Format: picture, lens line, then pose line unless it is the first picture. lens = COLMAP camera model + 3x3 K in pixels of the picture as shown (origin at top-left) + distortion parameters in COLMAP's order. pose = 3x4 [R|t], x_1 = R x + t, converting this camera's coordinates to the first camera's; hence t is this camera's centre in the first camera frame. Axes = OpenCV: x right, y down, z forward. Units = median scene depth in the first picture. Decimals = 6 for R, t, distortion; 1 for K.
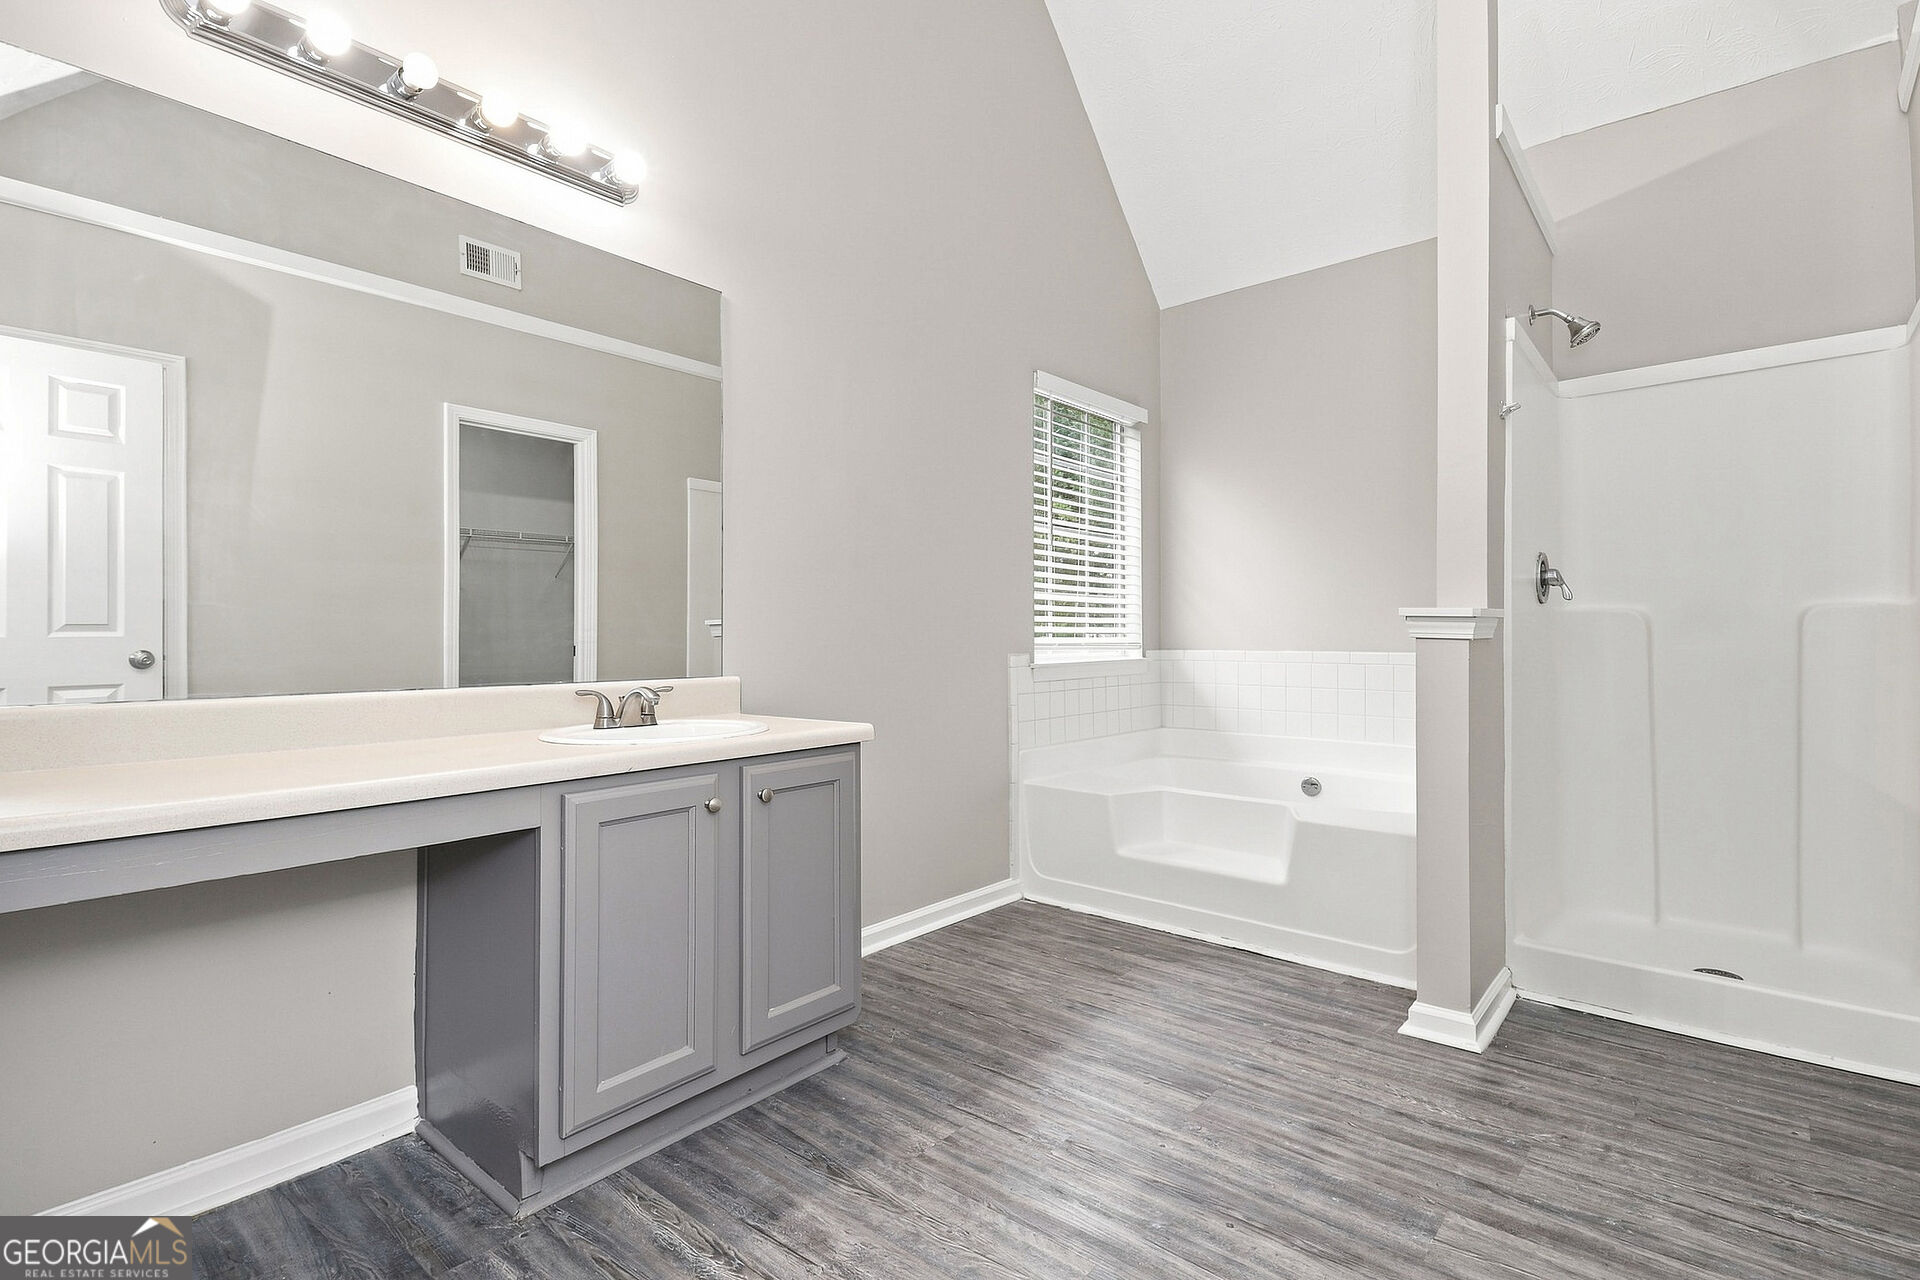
lens RADIAL K [[906.0, 0, 961.2], [0, 906.0, 636.4], [0, 0, 1]] dist [0.040109, -0.003214]
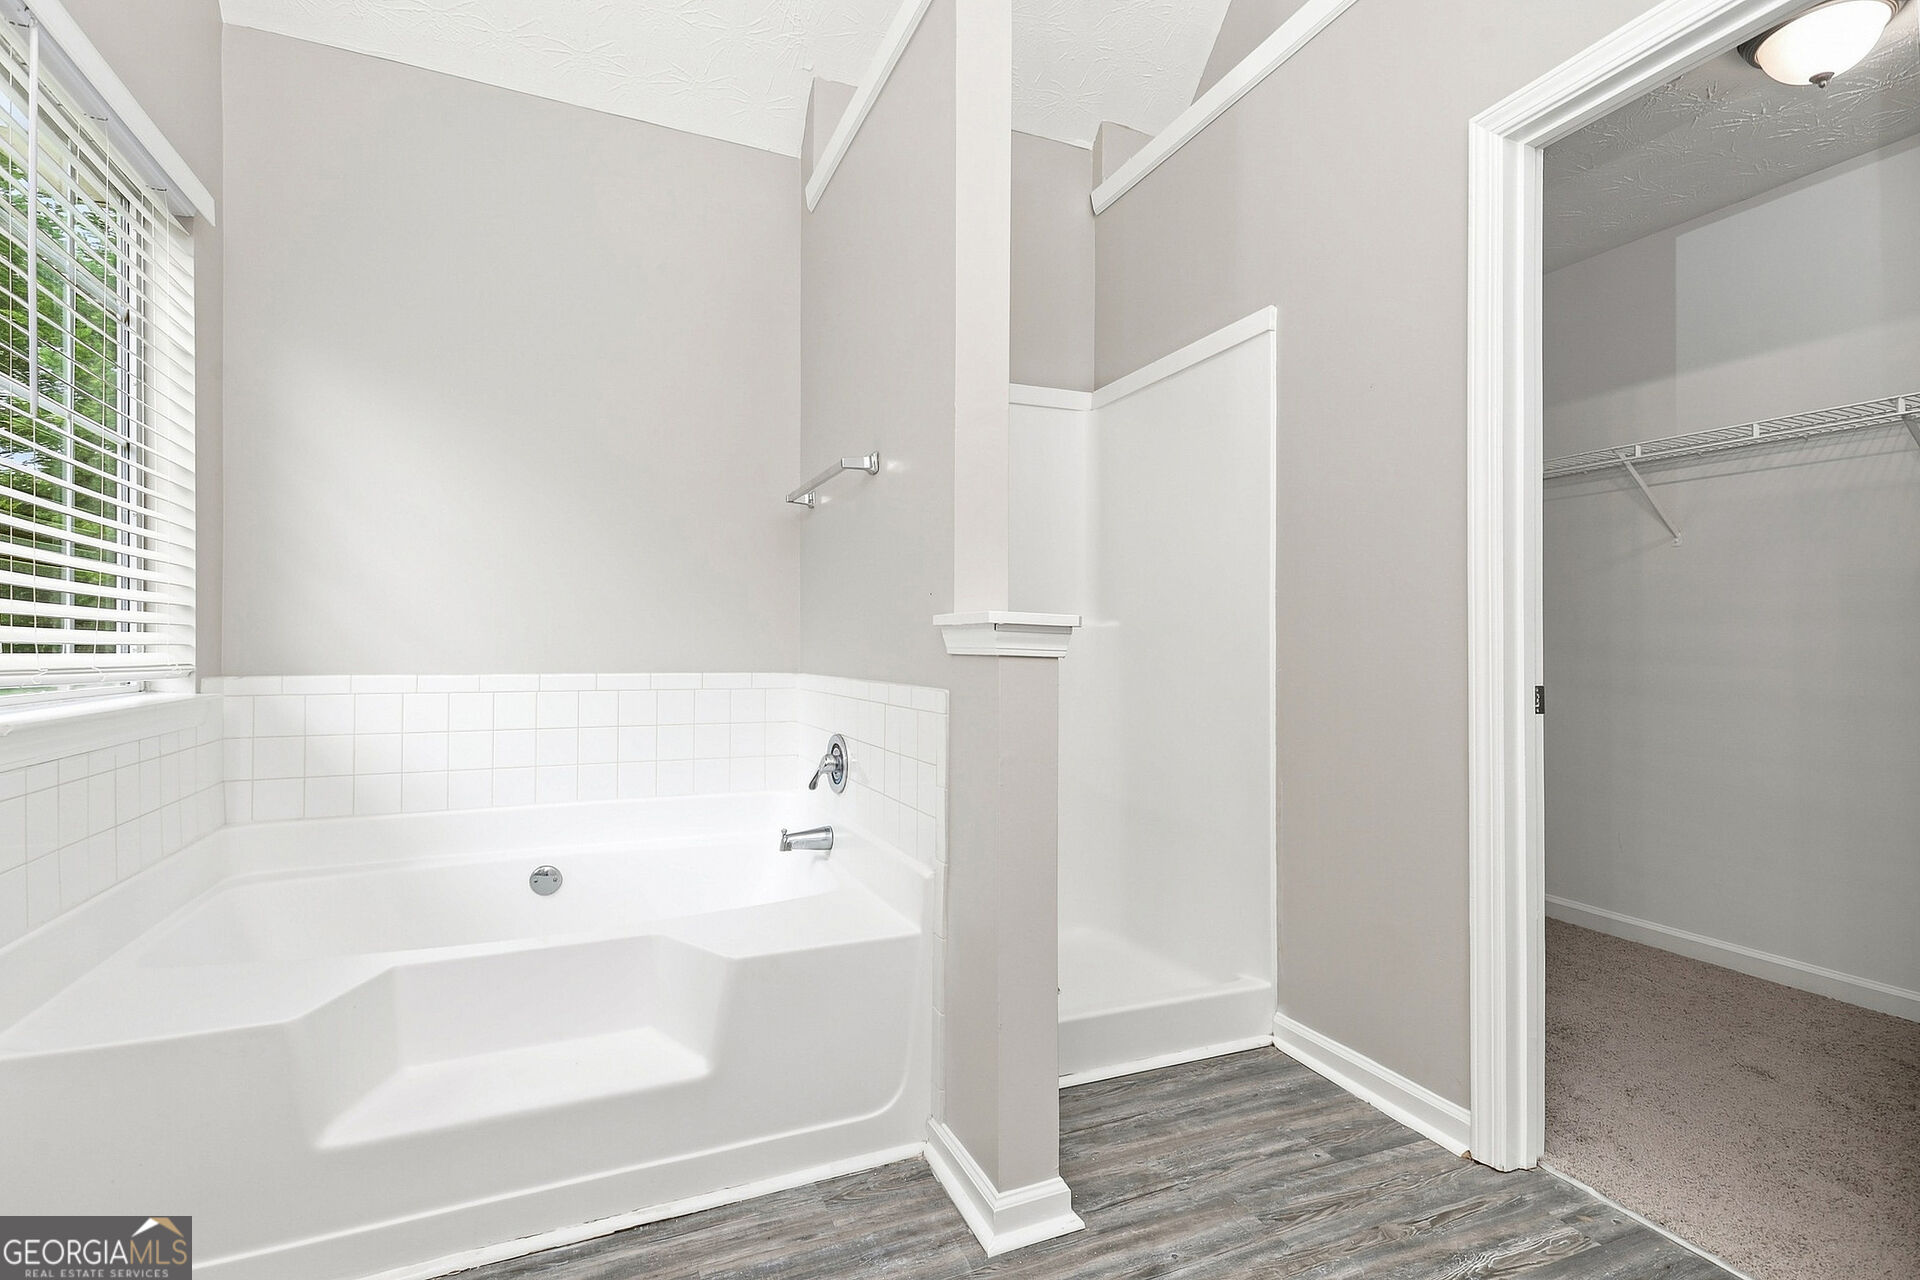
lens RADIAL K [[906.0, 0, 959.6], [0, 906.0, 640.9], [0, 0, 1]] dist [0.040109, -0.003214]
pose [[0.442264, 0.014630, 0.896766, -0.110971], [-0.004729, 0.999891, -0.013980, -0.001301], [-0.896873, 0.001943, 0.442285, 0.604396]]
